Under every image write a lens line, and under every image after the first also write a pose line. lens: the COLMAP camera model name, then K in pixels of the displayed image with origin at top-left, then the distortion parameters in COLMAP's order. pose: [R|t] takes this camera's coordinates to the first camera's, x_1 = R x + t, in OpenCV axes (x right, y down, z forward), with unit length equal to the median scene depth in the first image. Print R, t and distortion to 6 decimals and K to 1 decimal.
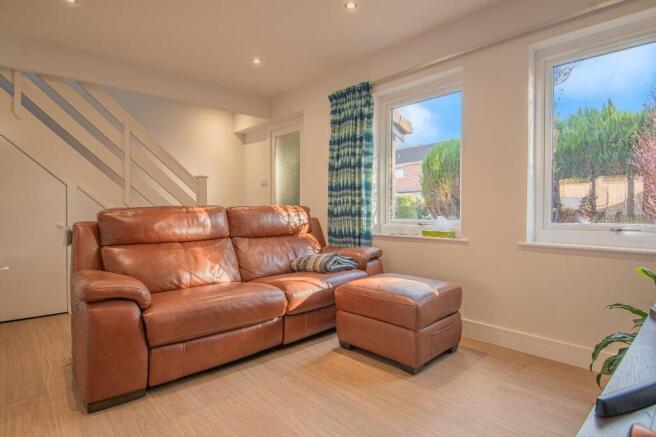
lens RADIAL K [[353.5, 0, 328.6], [0, 353.5, 213.6], [0, 0, 1]] dist [0.003812, -0.006930]
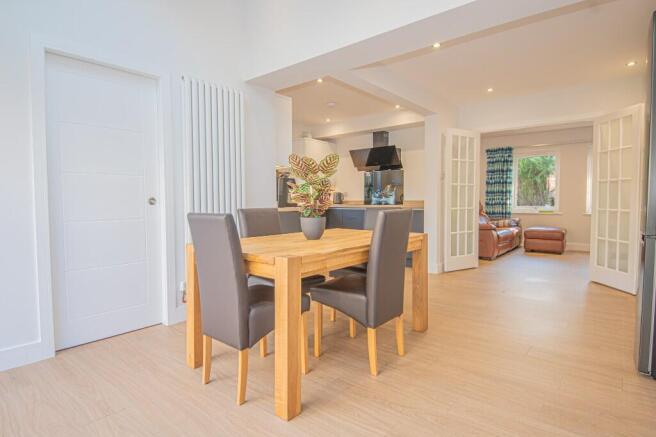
lens RADIAL K [[353.5, 0, 325.5], [0, 353.5, 216.1], [0, 0, 1]] dist [0.003812, -0.006930]
pose [[0.993492, -0.012561, 0.113204, -1.330261], [0.008724, 0.999373, 0.034326, -0.009709], [-0.113564, -0.033115, 0.992979, -1.145300]]
